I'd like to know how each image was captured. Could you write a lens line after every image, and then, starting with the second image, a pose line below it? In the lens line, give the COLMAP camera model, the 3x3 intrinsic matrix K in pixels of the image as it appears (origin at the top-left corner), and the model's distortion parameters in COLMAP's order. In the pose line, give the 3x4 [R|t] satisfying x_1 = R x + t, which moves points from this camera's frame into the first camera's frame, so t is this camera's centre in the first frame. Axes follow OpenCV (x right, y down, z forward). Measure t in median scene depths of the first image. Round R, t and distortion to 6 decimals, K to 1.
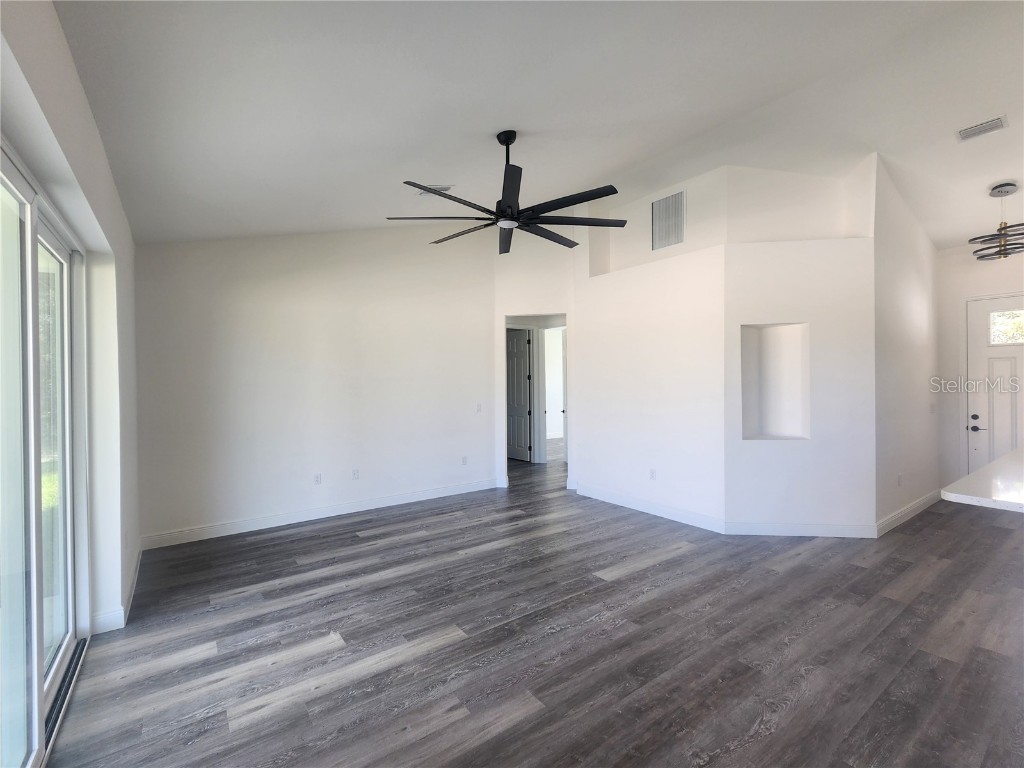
lens RADIAL K [[458.4, 0, 511.7], [0, 458.4, 382.6], [0, 0, 1]] dist [-0.009944, 0.005174]
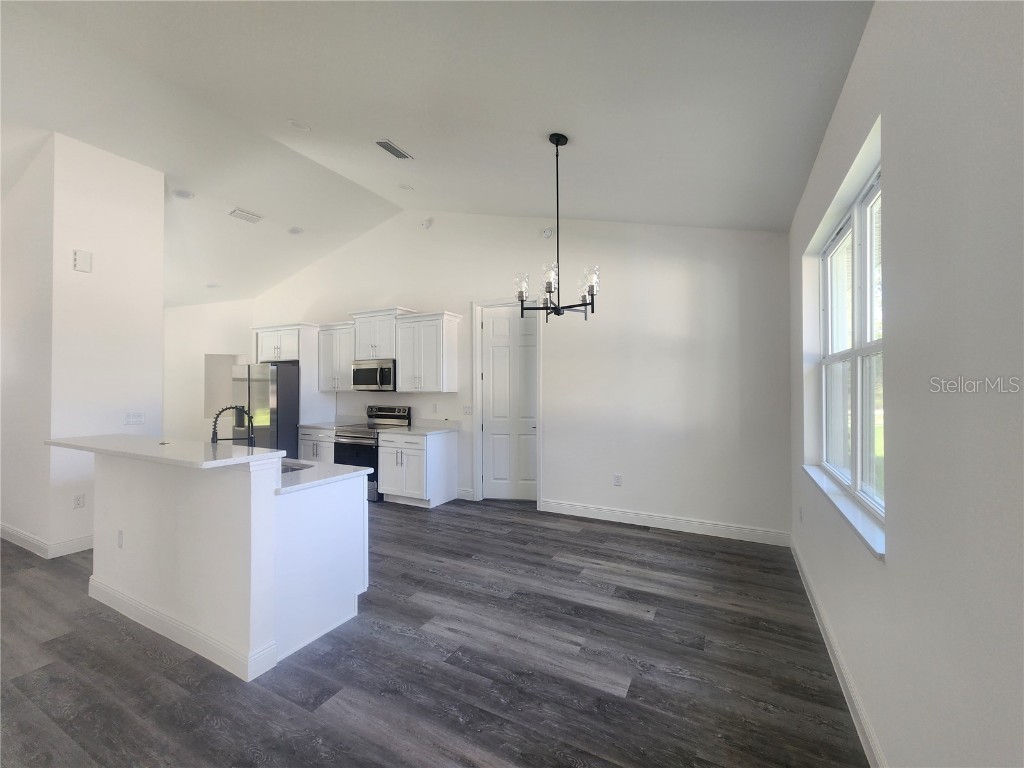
lens RADIAL K [[417.8, 0, 514.8], [0, 417.8, 384.1], [0, 0, 1]] dist [-0.001253, 0.000389]
pose [[-0.450057, 0.021577, 0.892739, -0.214790], [0.014607, 0.999752, -0.016800, 0.029557], [-0.892881, 0.005479, -0.450260, 0.370443]]
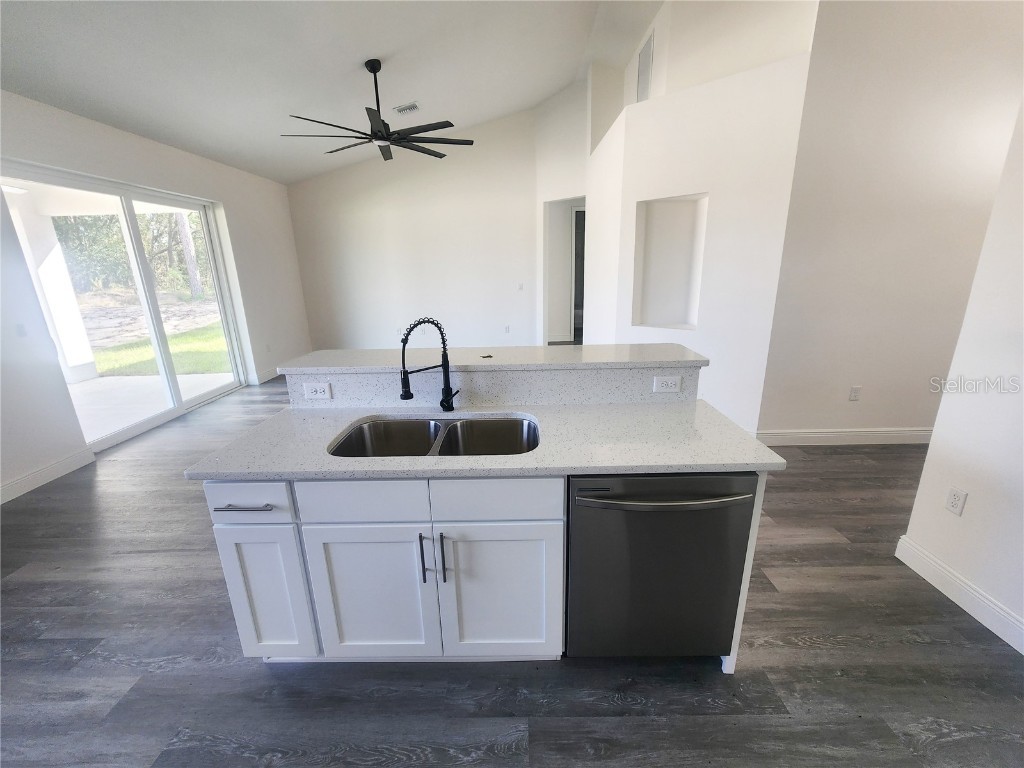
lens RADIAL K [[417.8, 0, 514.8], [0, 417.8, 384.1], [0, 0, 1]] dist [-0.001253, 0.000389]
pose [[0.807989, 0.156998, -0.567896, 1.111352], [0.010187, 0.959979, 0.279886, -0.013563], [0.589109, -0.231930, 0.774053, 0.149061]]
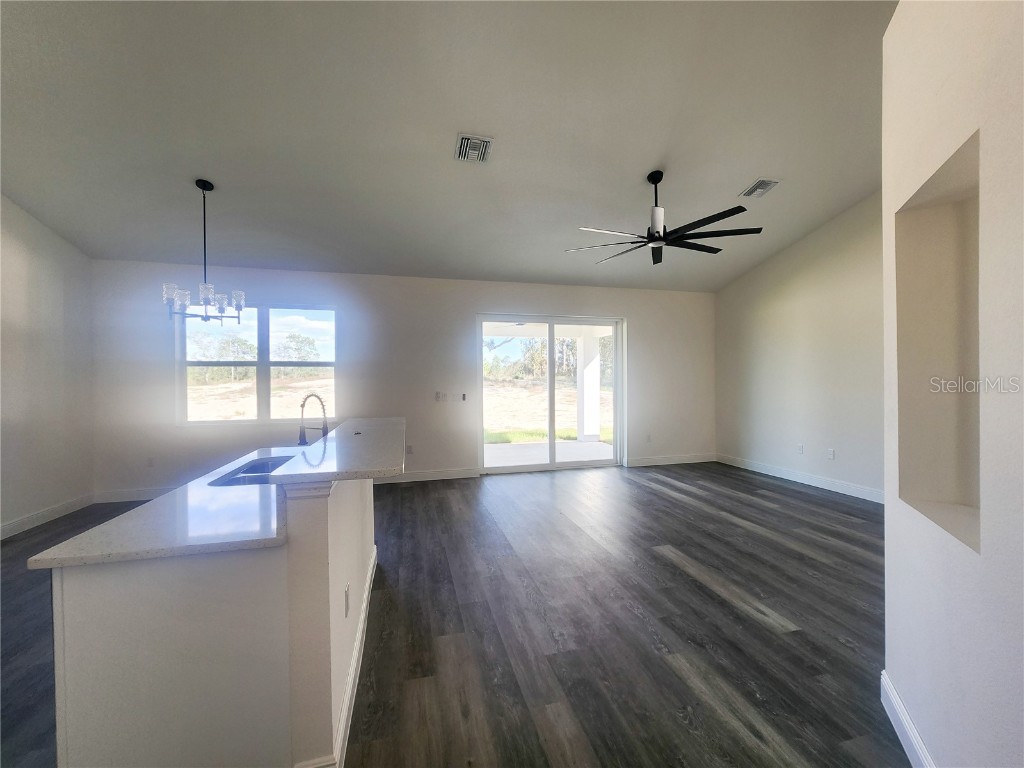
lens RADIAL K [[422.1, 0, 514.8], [0, 422.1, 382.6], [0, 0, 1]] dist [-0.000102, 0.000478]
pose [[-0.360992, 0.022843, -0.932289, 1.283169], [0.007313, 0.999739, 0.021664, 0.020300], [0.932540, 0.001003, -0.361065, 1.085431]]
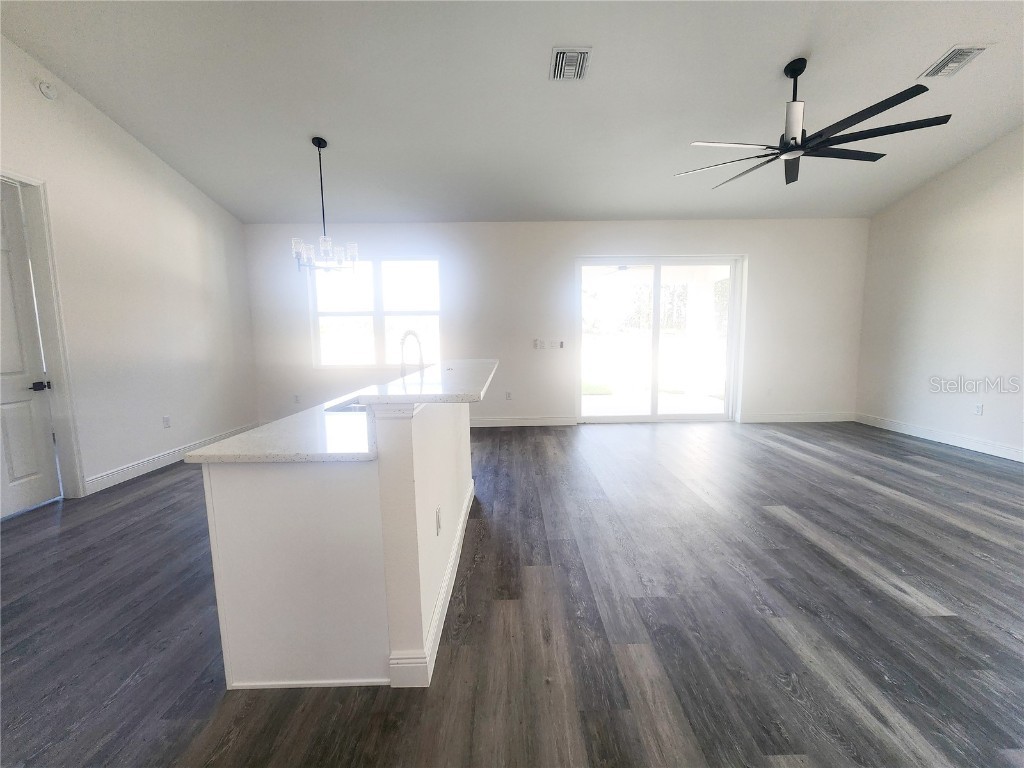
lens RADIAL K [[419.5, 0, 512.9], [0, 419.5, 382.0], [0, 0, 1]] dist [0.000762, 0.000376]
pose [[-0.579047, 0.111415, -0.807645, 1.248296], [0.015804, 0.991966, 0.125511, 0.049413], [0.815141, 0.059913, -0.576156, 1.093589]]
